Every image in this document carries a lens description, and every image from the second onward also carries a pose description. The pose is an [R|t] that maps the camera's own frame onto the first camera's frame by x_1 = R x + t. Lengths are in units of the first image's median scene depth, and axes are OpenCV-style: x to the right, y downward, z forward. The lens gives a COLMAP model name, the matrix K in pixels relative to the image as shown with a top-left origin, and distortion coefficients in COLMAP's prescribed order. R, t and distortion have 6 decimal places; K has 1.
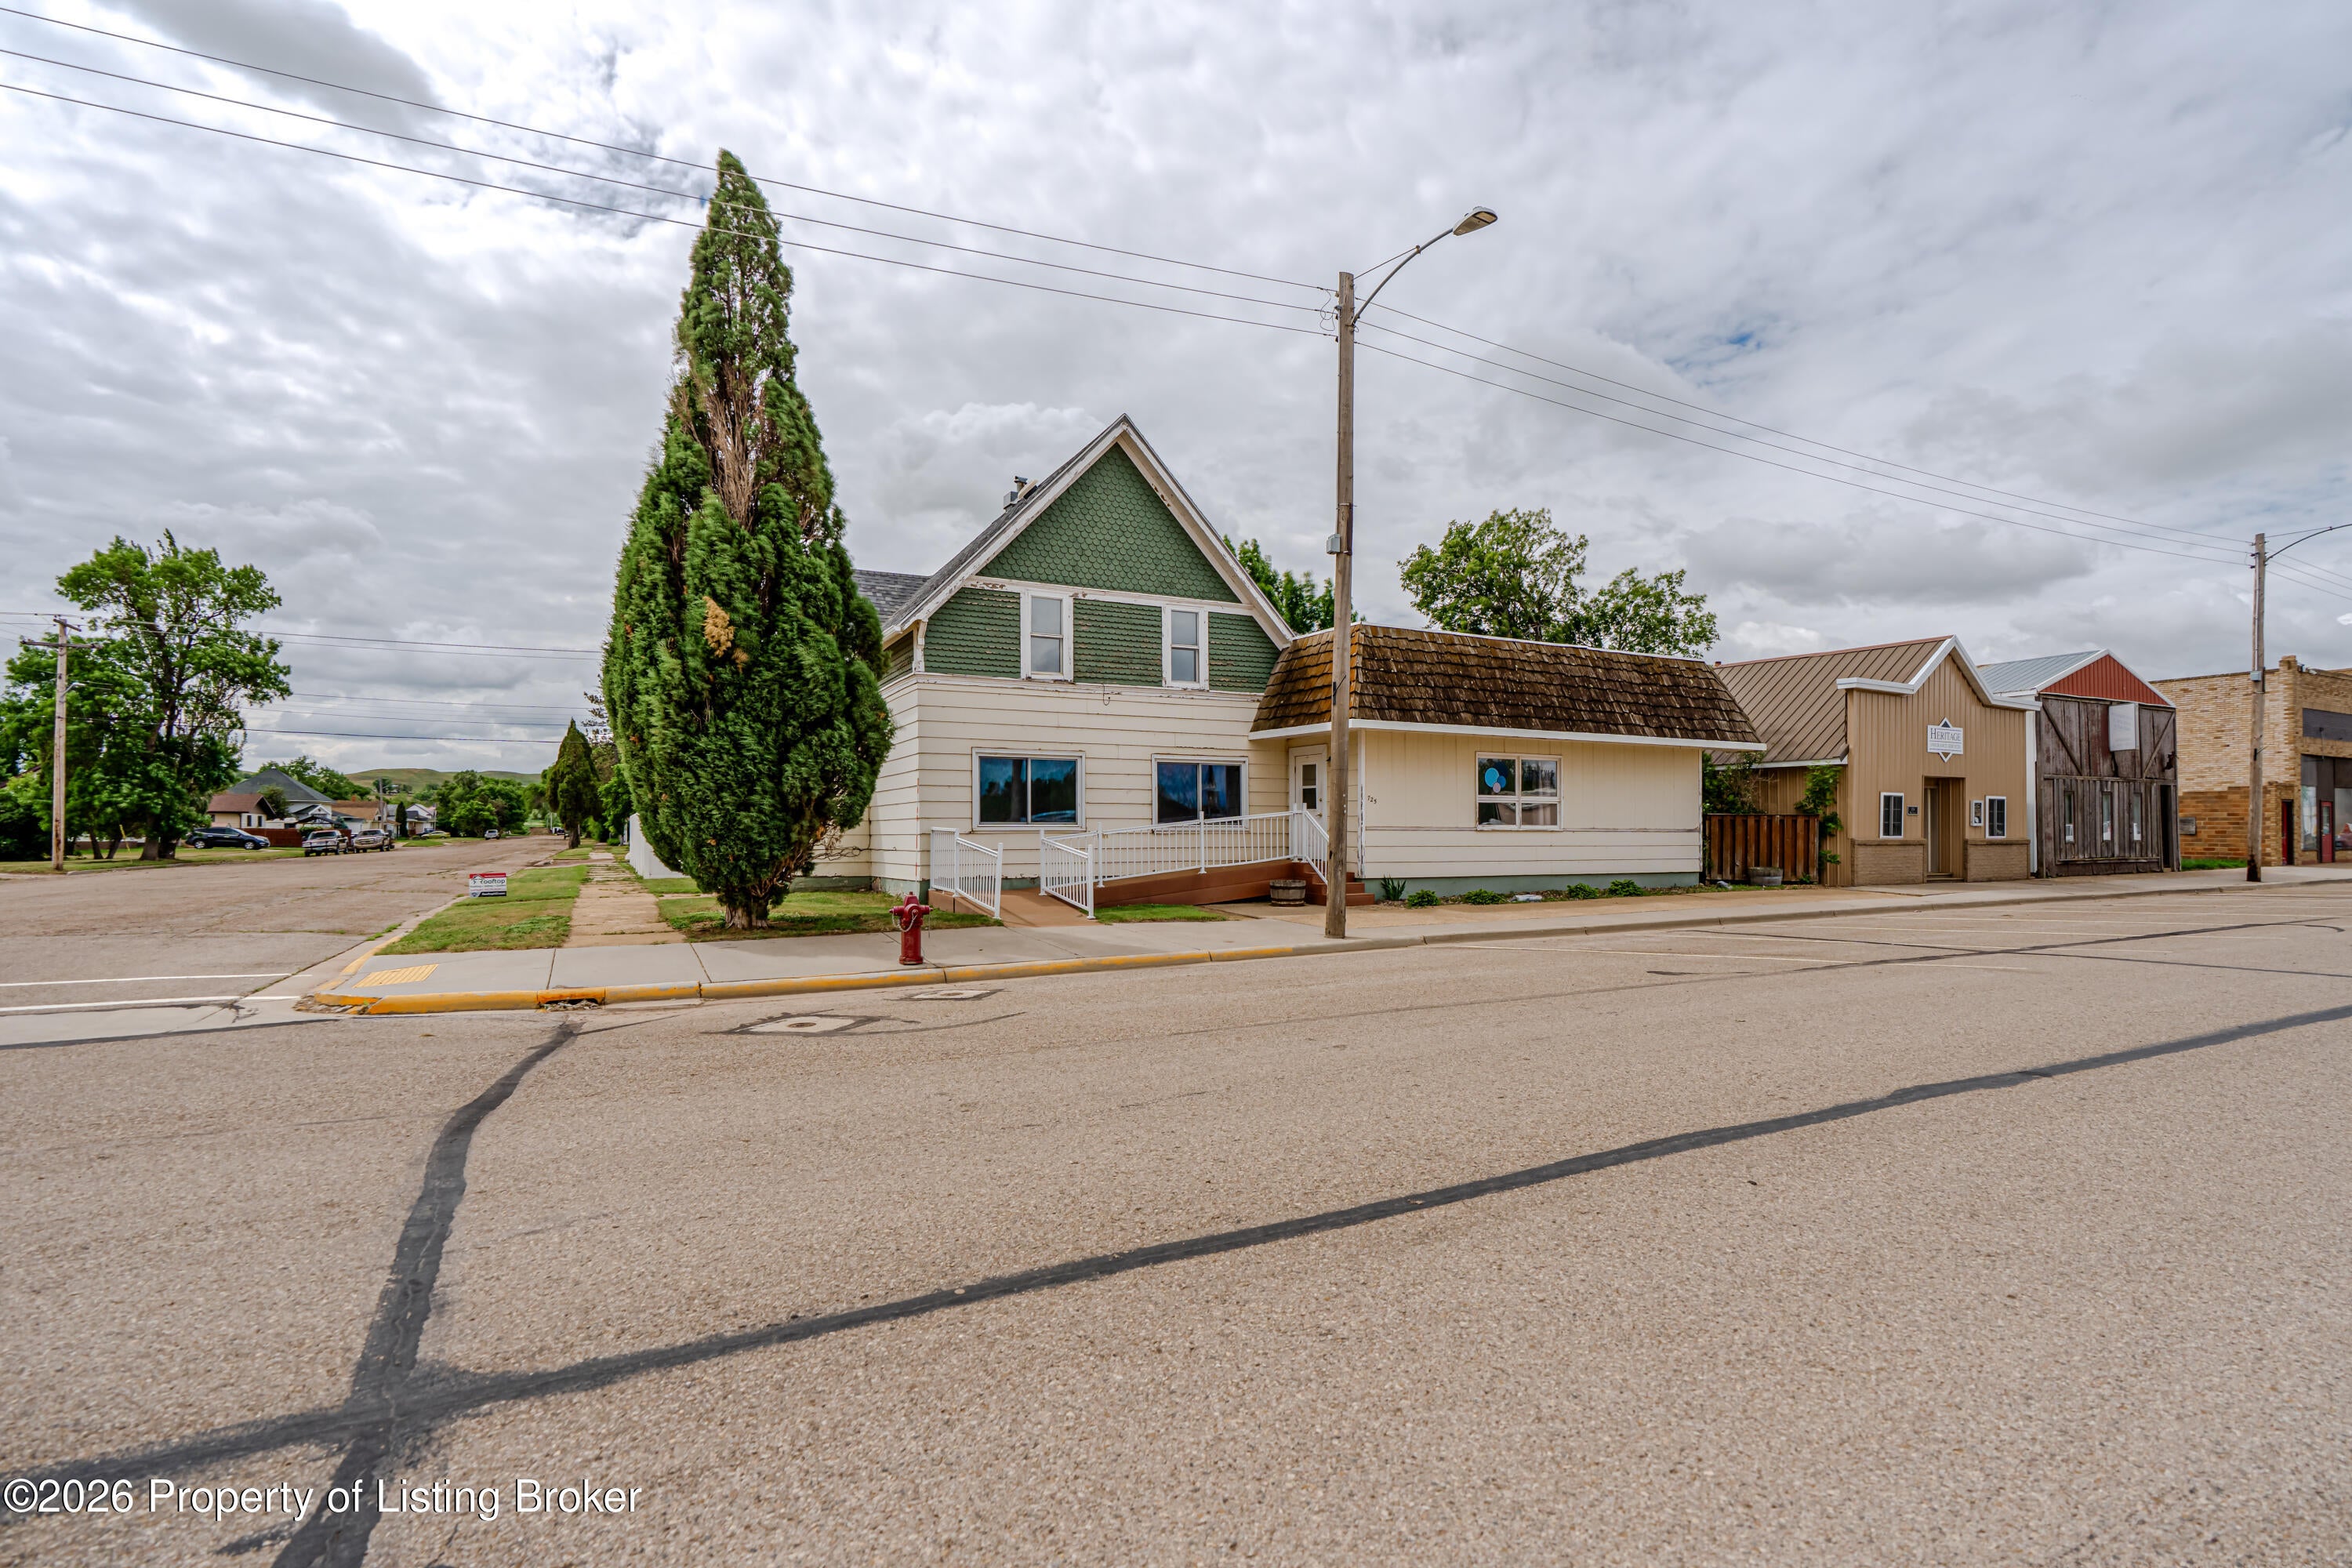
lens RADIAL K [[1272.1, 0, 1181.1], [0, 1272.1, 840.2], [0, 0, 1]] dist [0.000950, -0.000223]
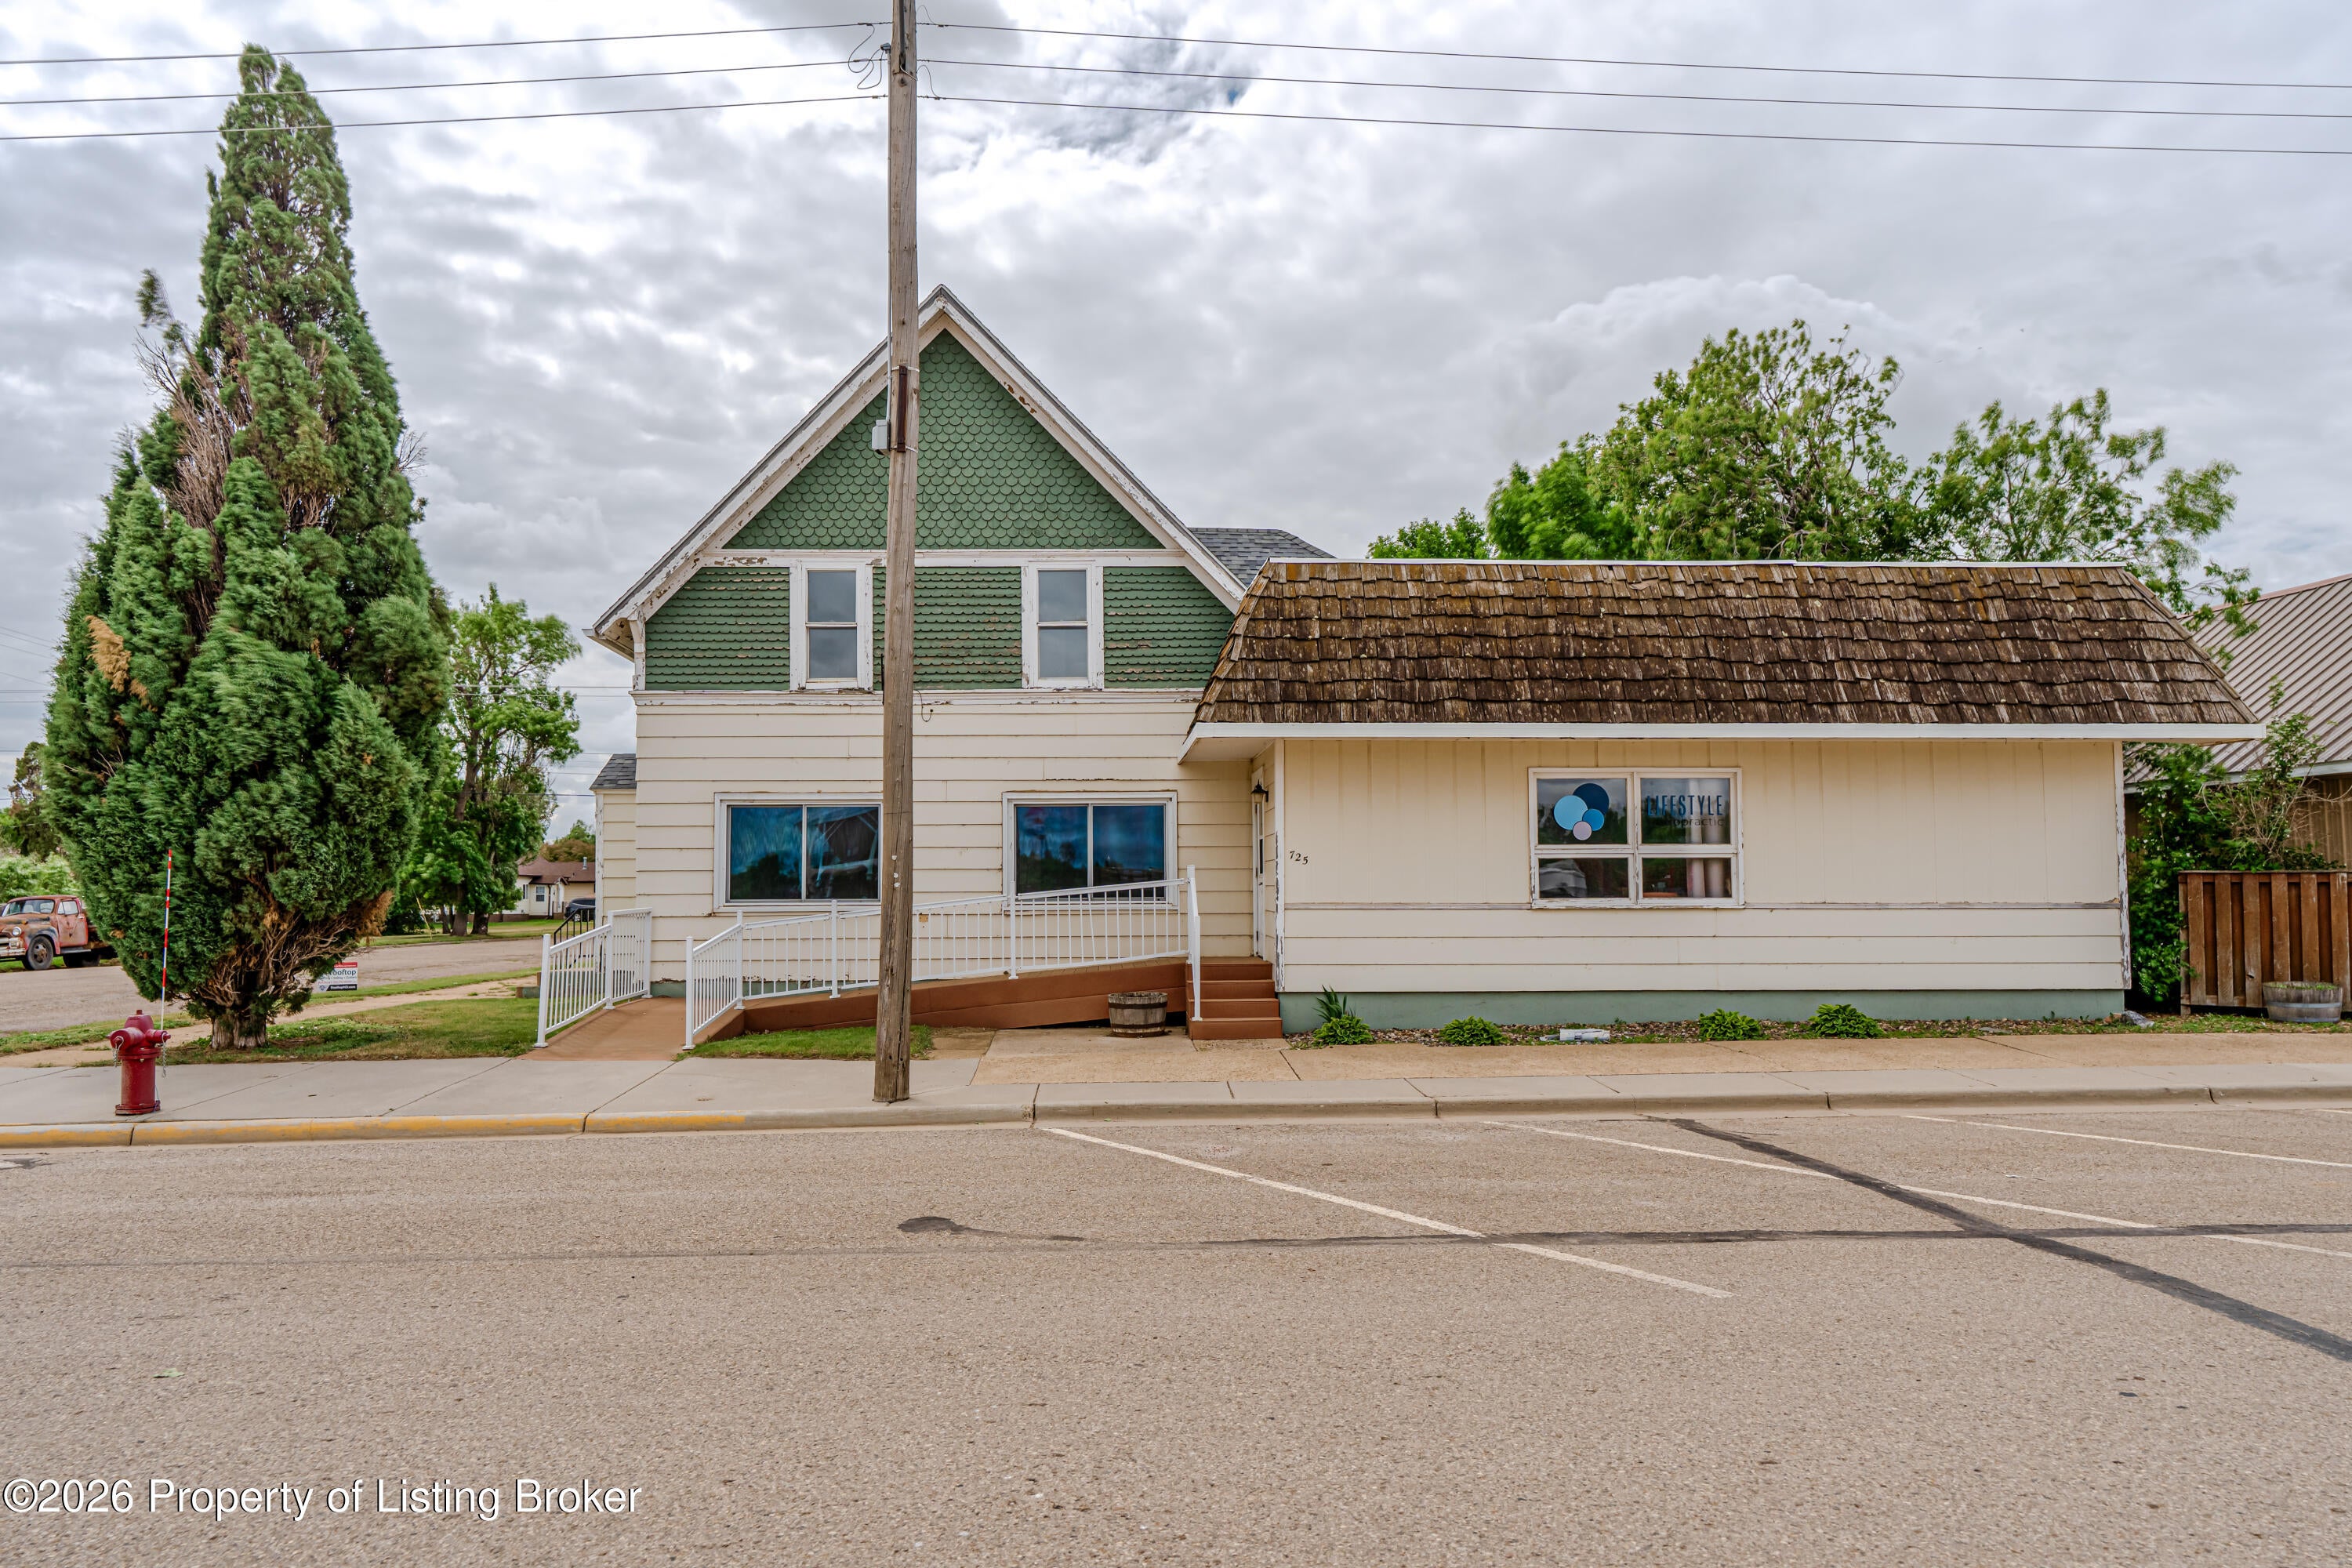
lens RADIAL K [[1684.4, 0, 1125.3], [0, 1684.4, 833.2], [0, 0, 1]] dist [0.003715, 0.001633]
pose [[0.876682, -0.022111, -0.480561, 0.435452], [0.002105, 0.999110, -0.042130, -0.010022], [0.481065, 0.035923, 0.875949, 0.269405]]
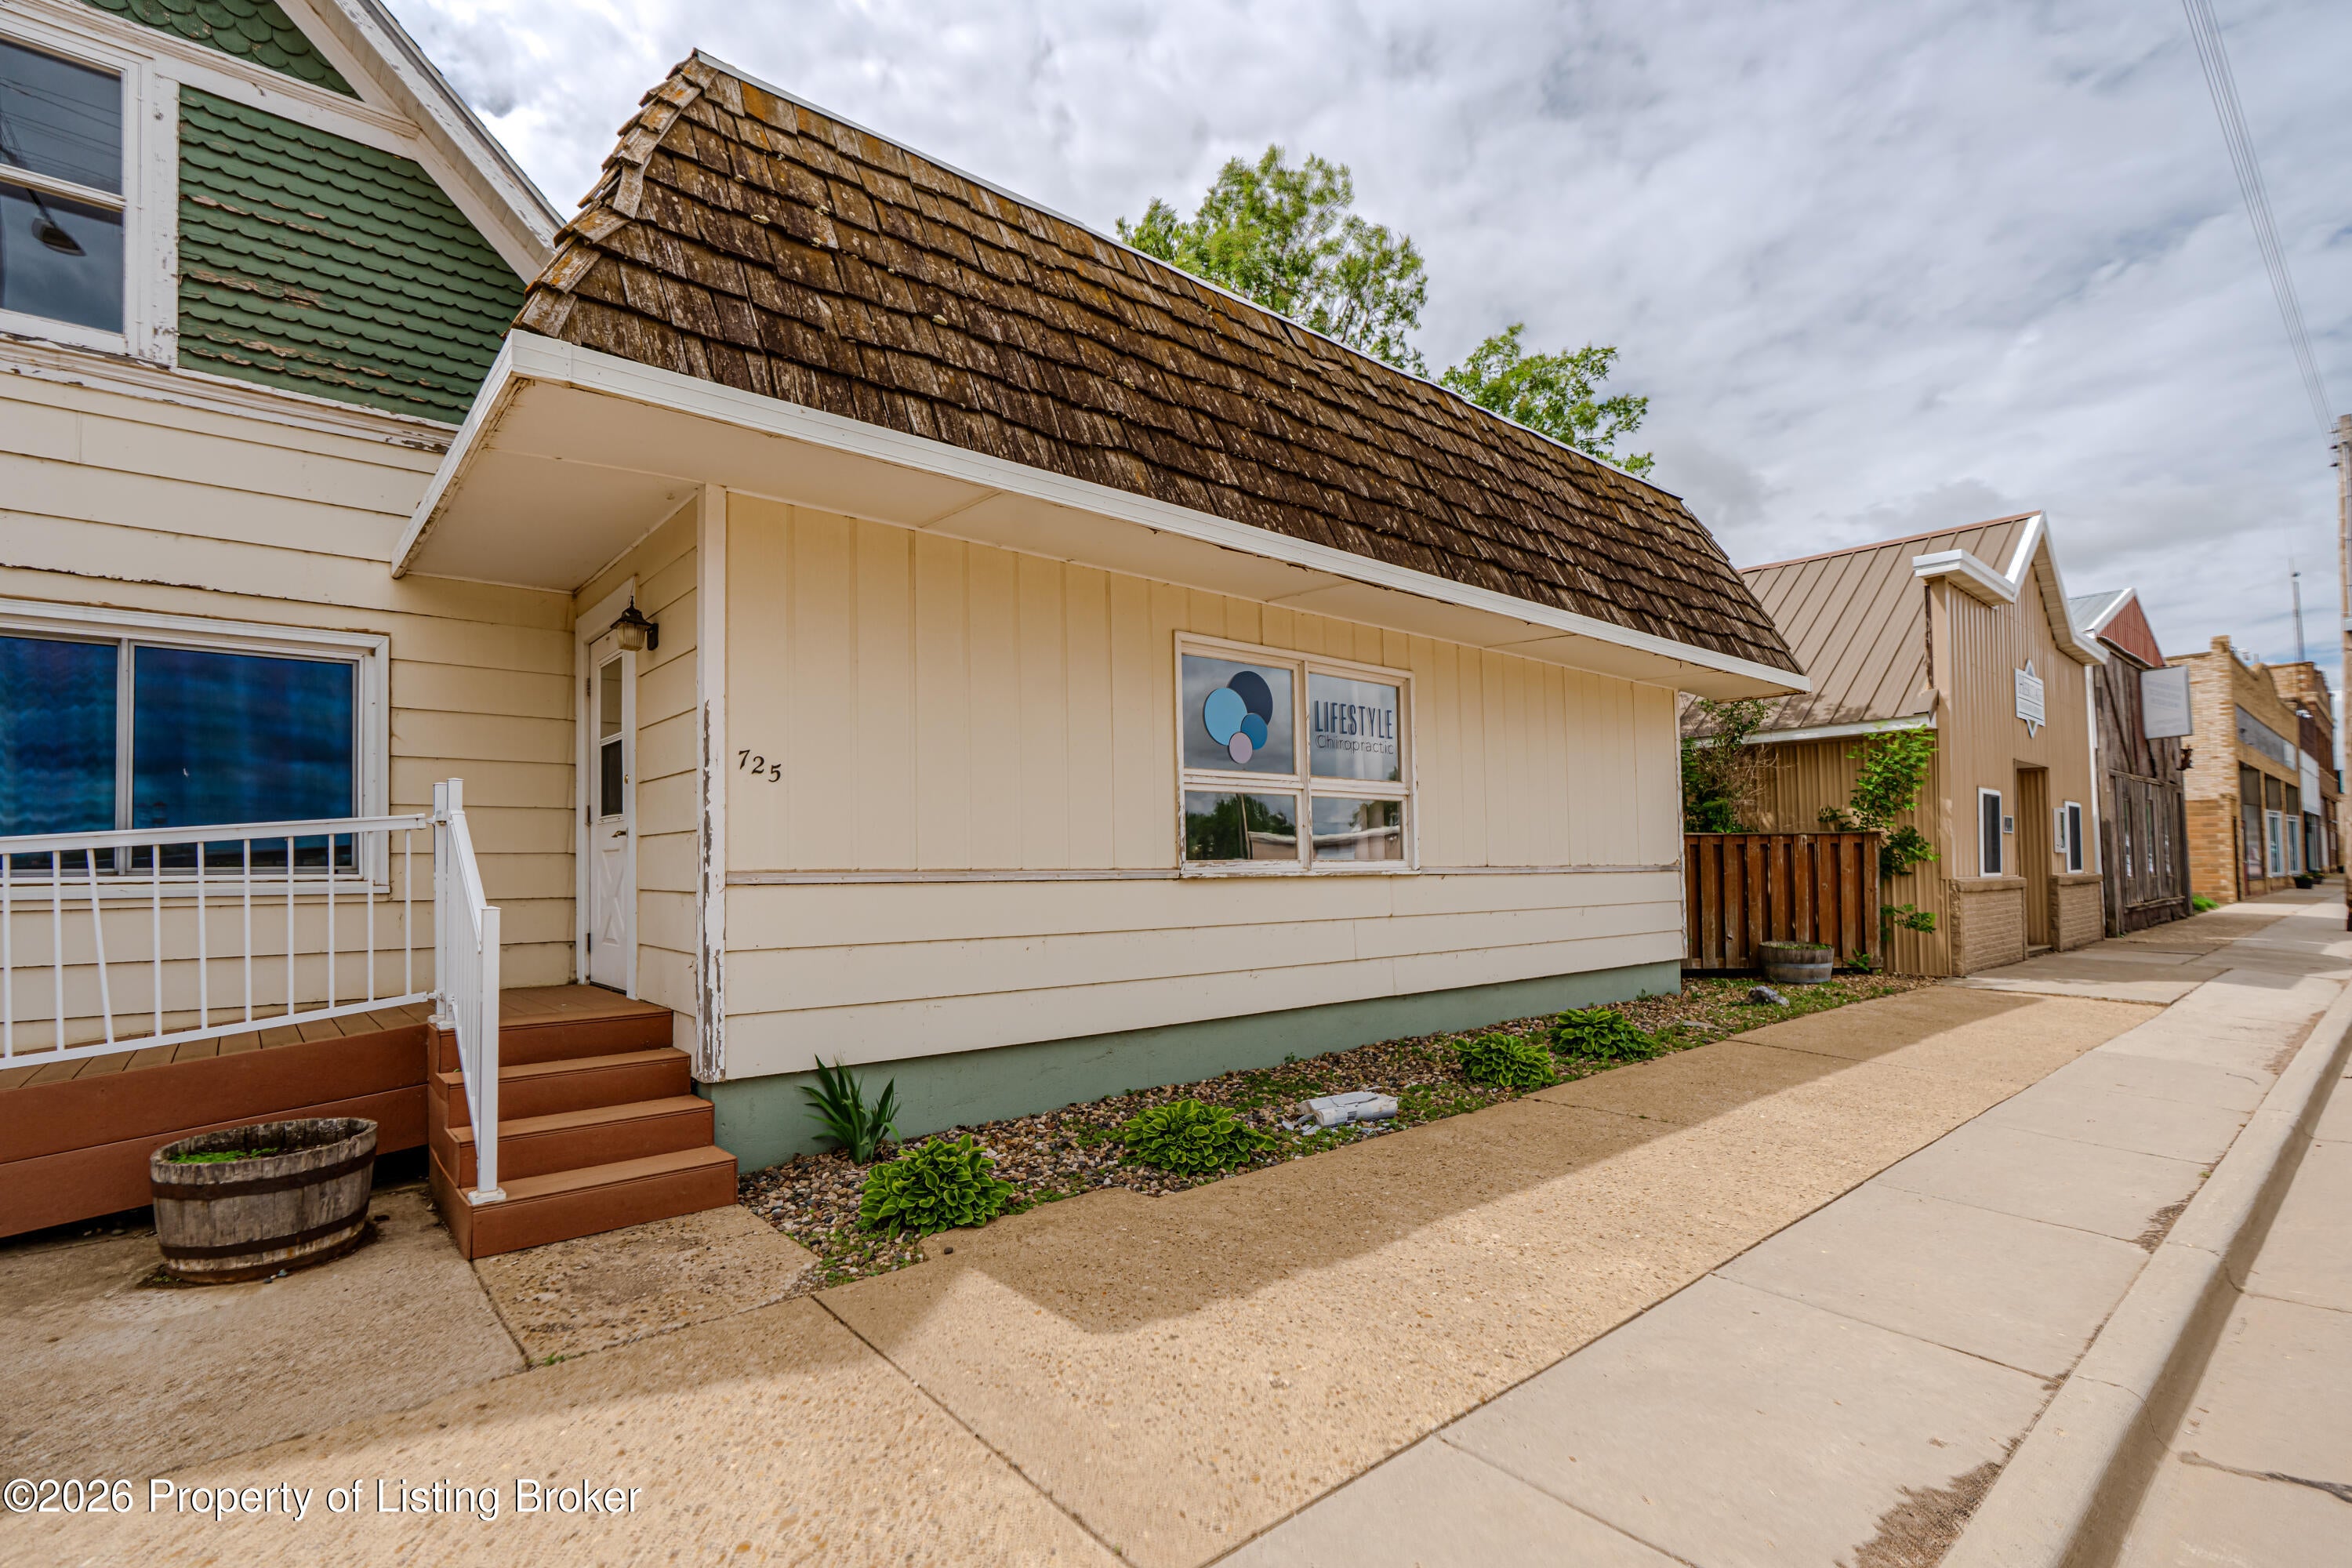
lens RADIAL K [[1090.9, 0, 1201.2], [0, 1090.9, 847.9], [0, 0, 1]] dist [-0.012203, 0.000003]
pose [[0.980971, -0.011281, 0.193828, 0.186079], [0.017216, 0.999432, -0.028963, -0.007278], [-0.193392, 0.031749, 0.980608, 0.739023]]
